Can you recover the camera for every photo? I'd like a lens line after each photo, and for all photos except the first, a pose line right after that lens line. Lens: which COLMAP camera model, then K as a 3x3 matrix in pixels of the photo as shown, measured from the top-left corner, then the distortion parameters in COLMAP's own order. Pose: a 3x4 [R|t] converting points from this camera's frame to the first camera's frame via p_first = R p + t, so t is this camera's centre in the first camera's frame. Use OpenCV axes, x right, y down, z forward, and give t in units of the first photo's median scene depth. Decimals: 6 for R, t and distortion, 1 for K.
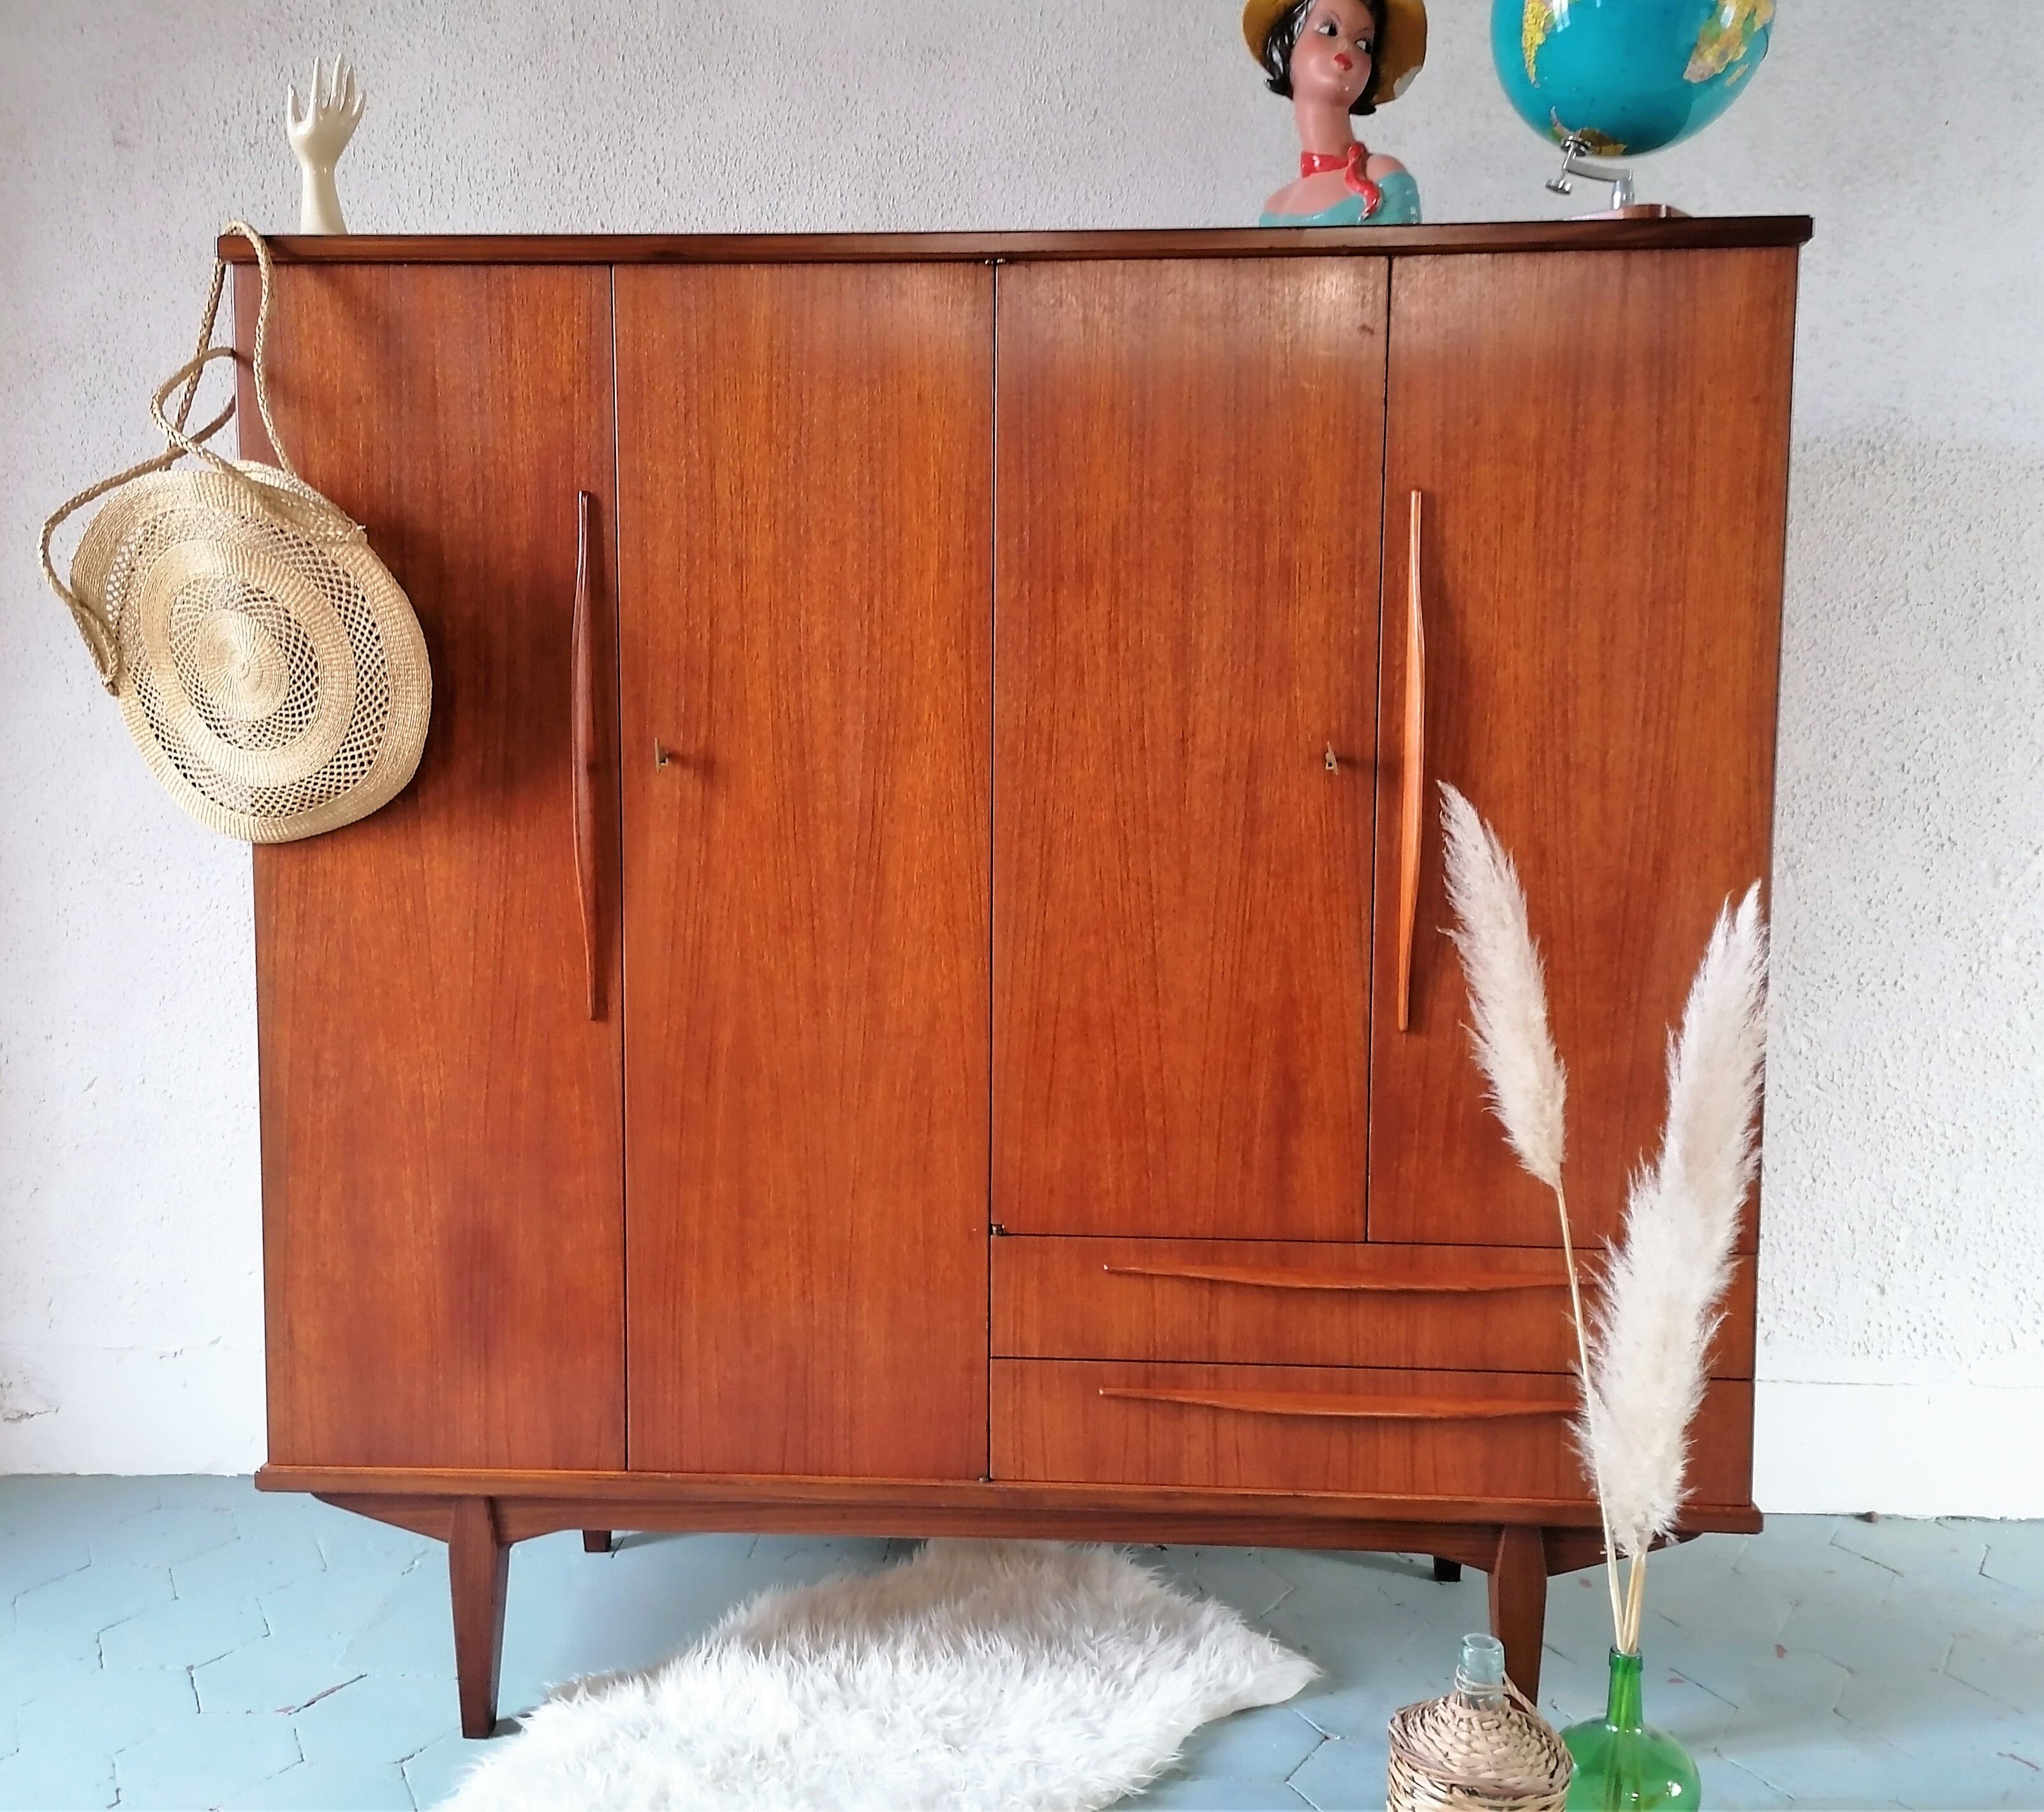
lens RADIAL K [[1920.5, 0, 1018.7], [0, 1920.5, 880.6], [0, 0, 1]] dist [0.104676, -0.140361]
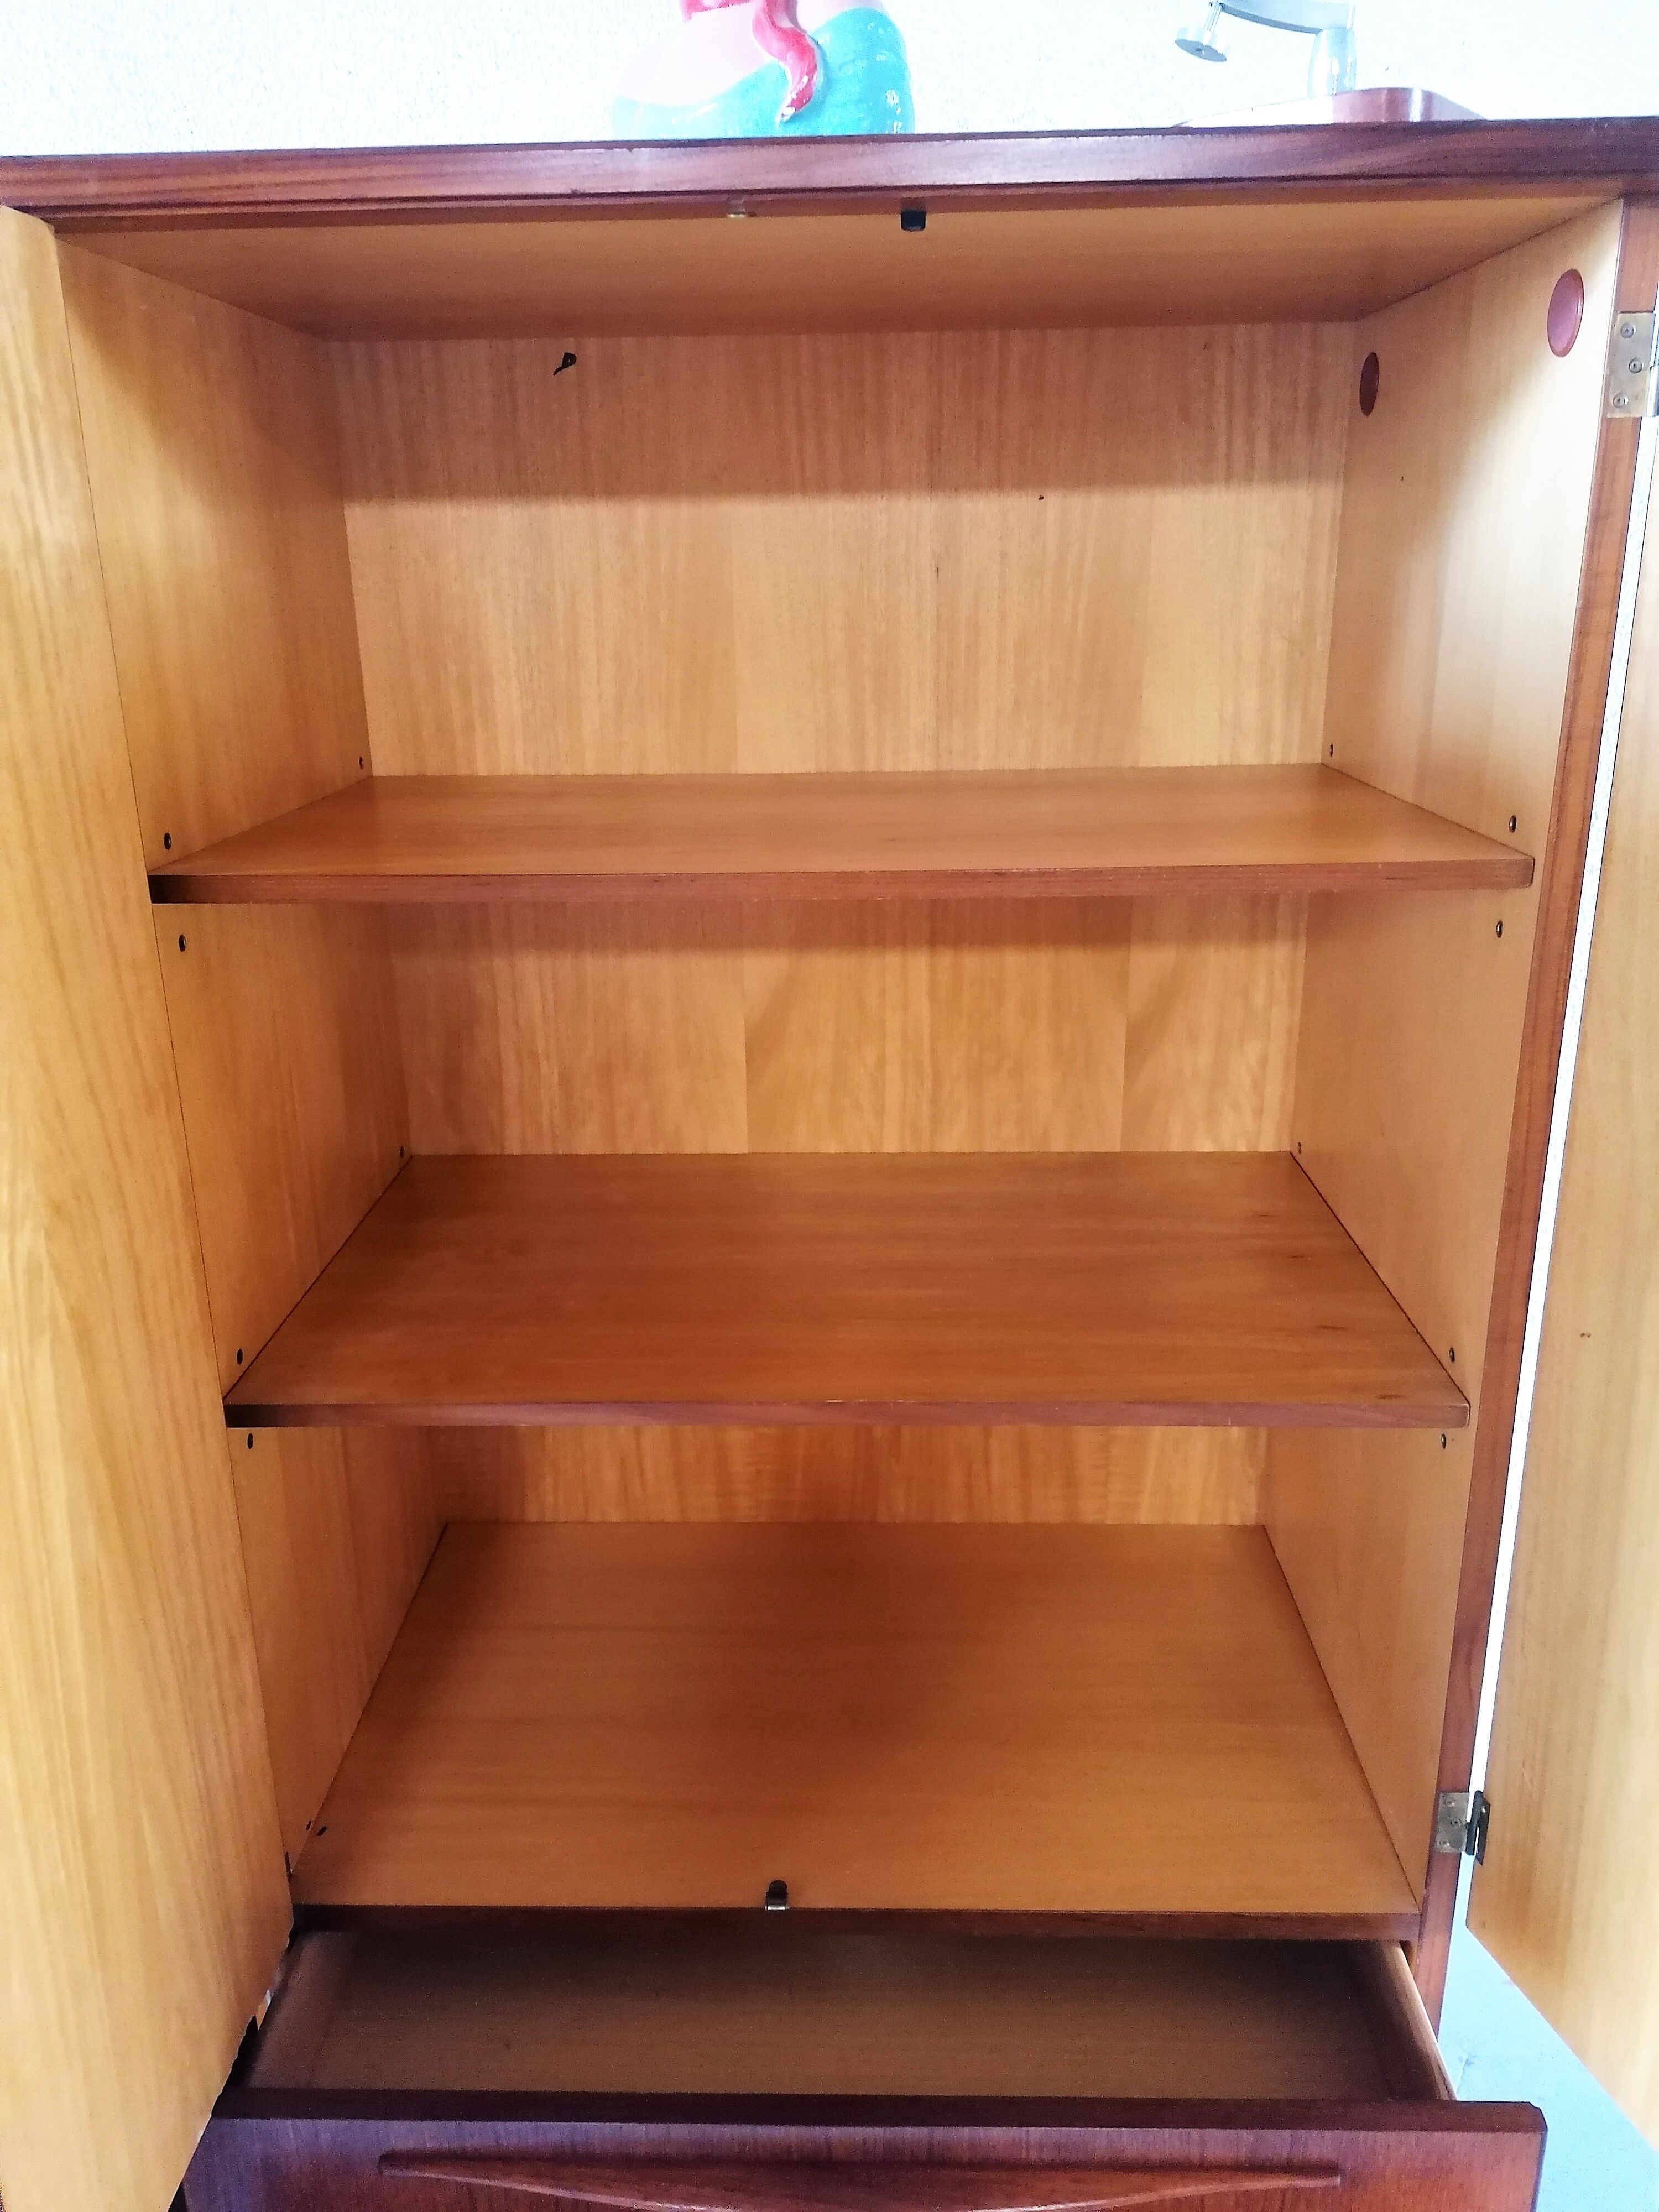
lens RADIAL K [[1662.3, 0, 829.5], [0, 1662.3, 1106.0], [0, 0, 1]] dist [0.085713, -0.107355]
pose [[0.999176, -0.029882, 0.027469, 0.165790], [0.022632, 0.971949, 0.234100, -0.201280], [-0.033694, -0.233285, 0.971824, 0.538740]]
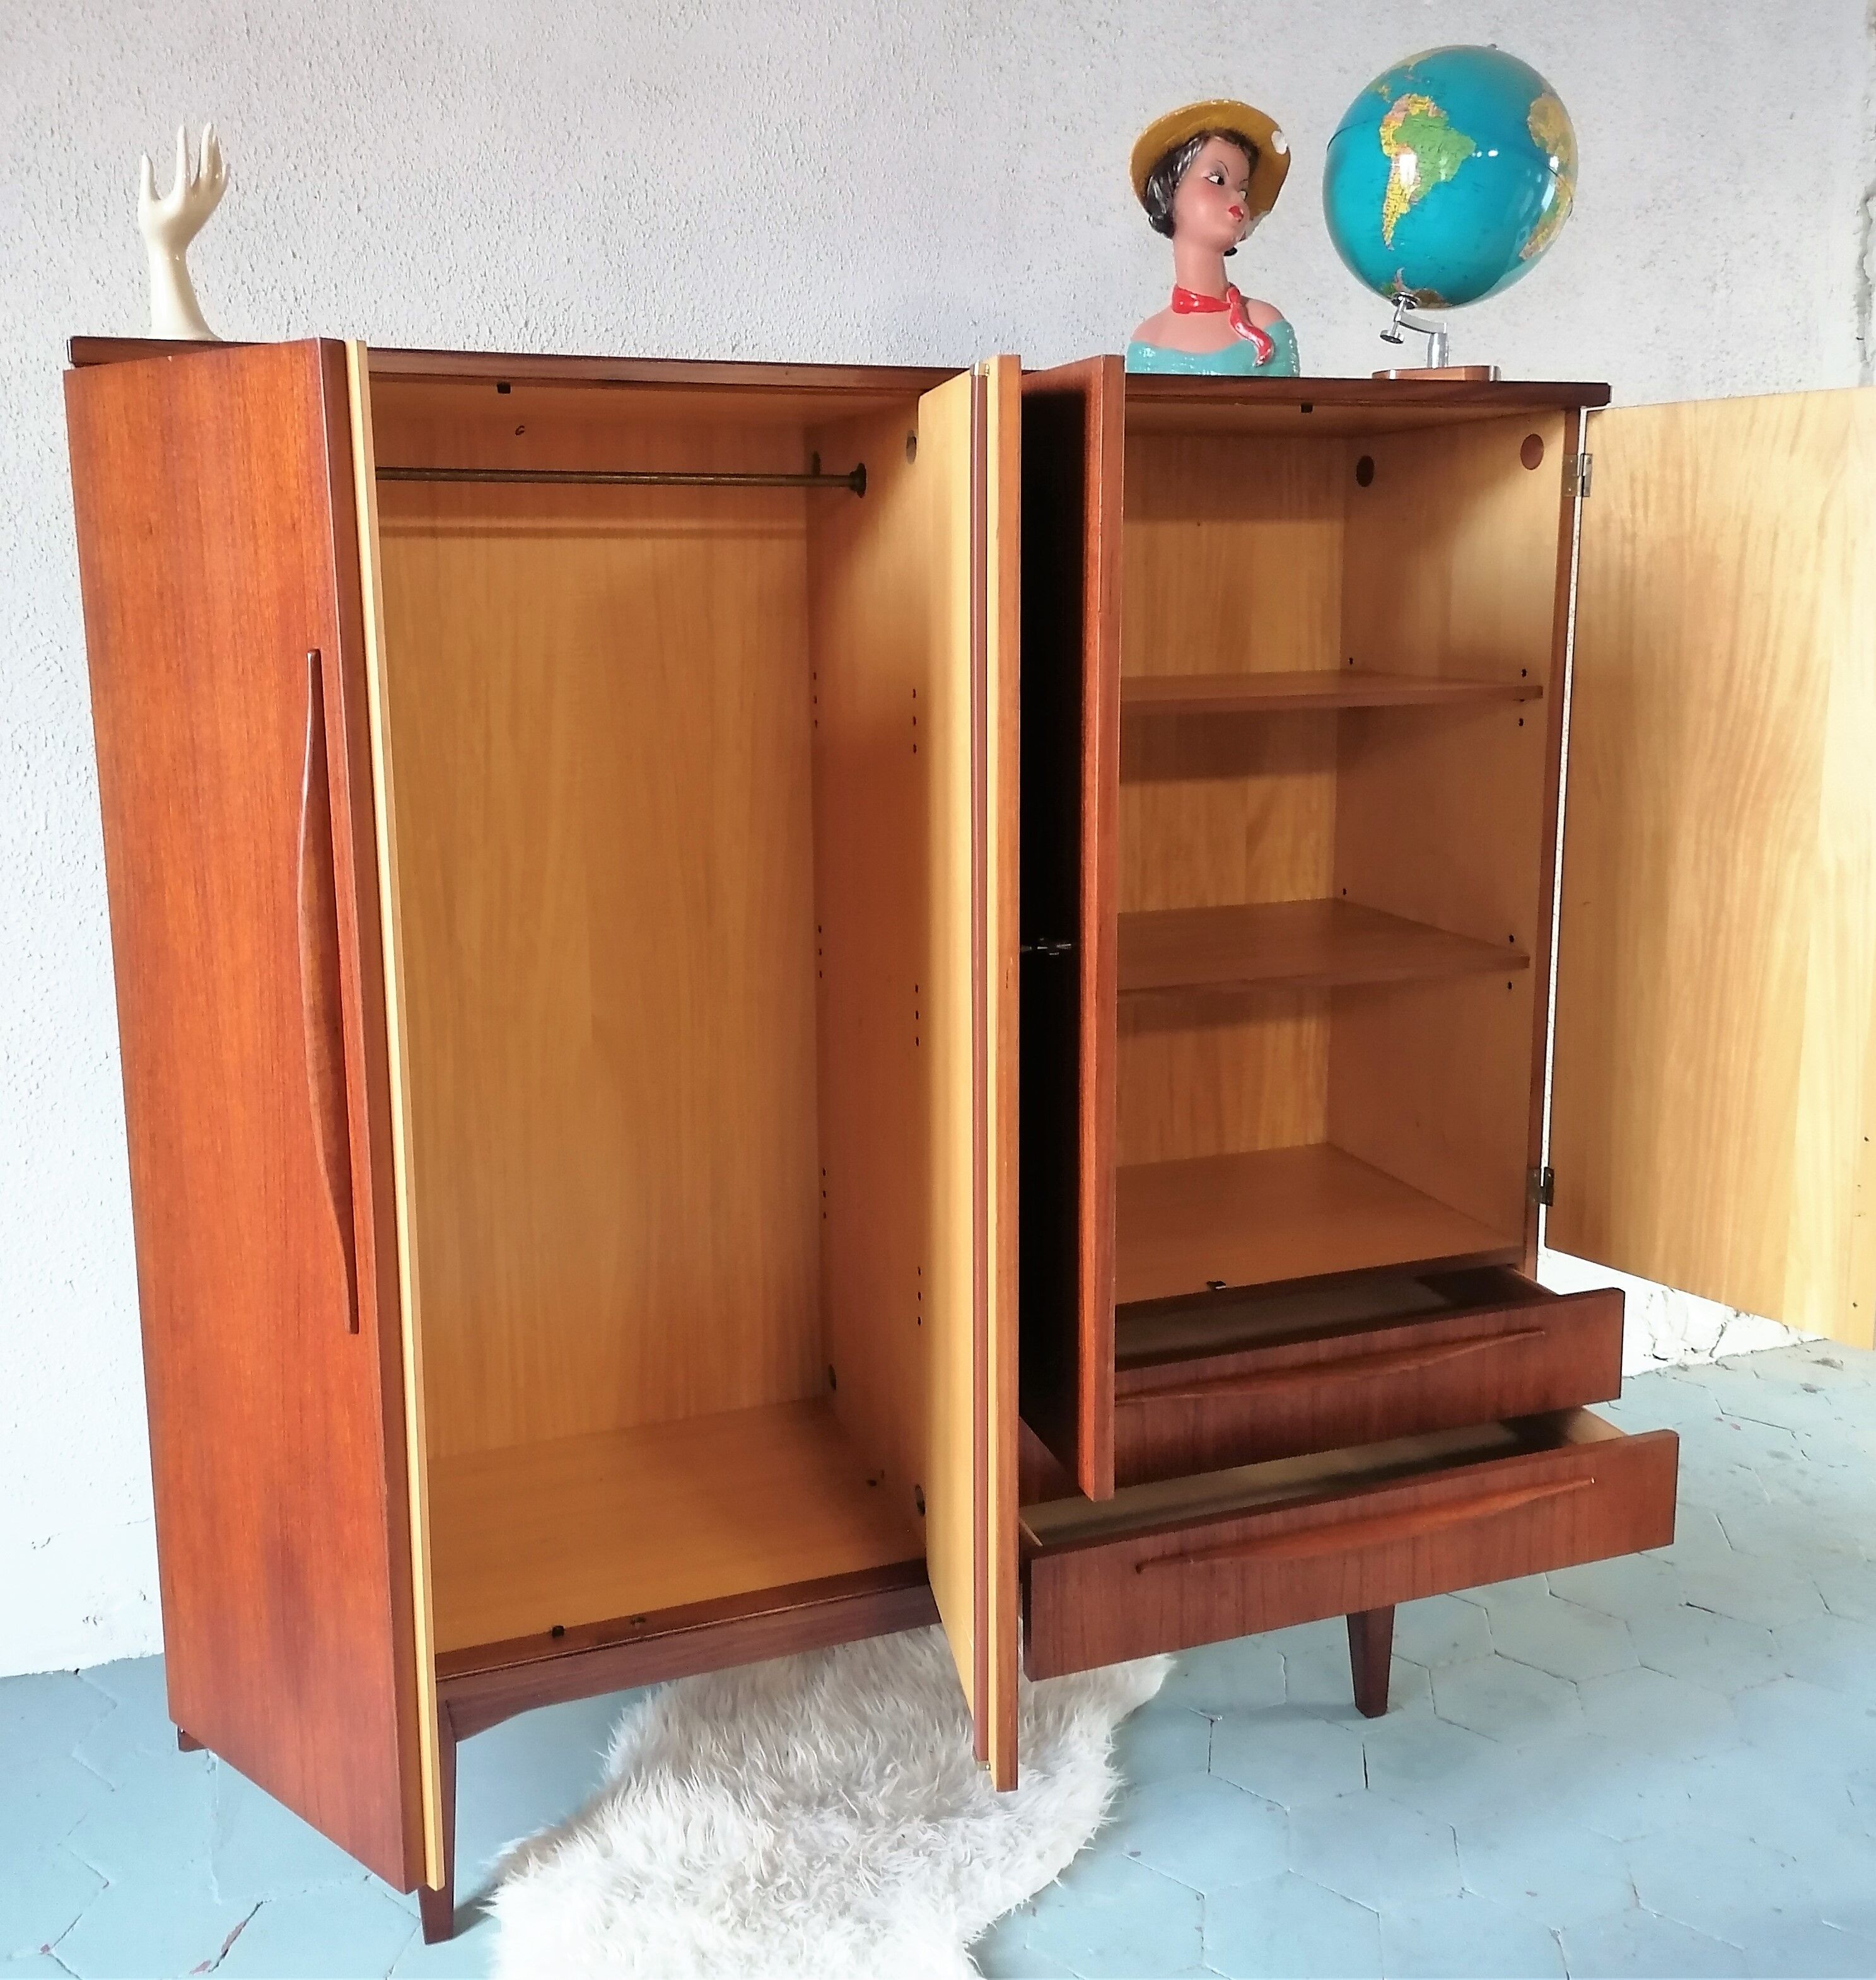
lens RADIAL K [[1887.0, 0, 940.8], [0, 1887.0, 898.8], [0, 0, 1]] dist [0.107284, -0.146747]
pose [[0.918241, -0.077054, 0.388453, -0.402142], [0.044192, 0.994699, 0.092846, -0.150072], [-0.393548, -0.068088, 0.916779, 0.086175]]
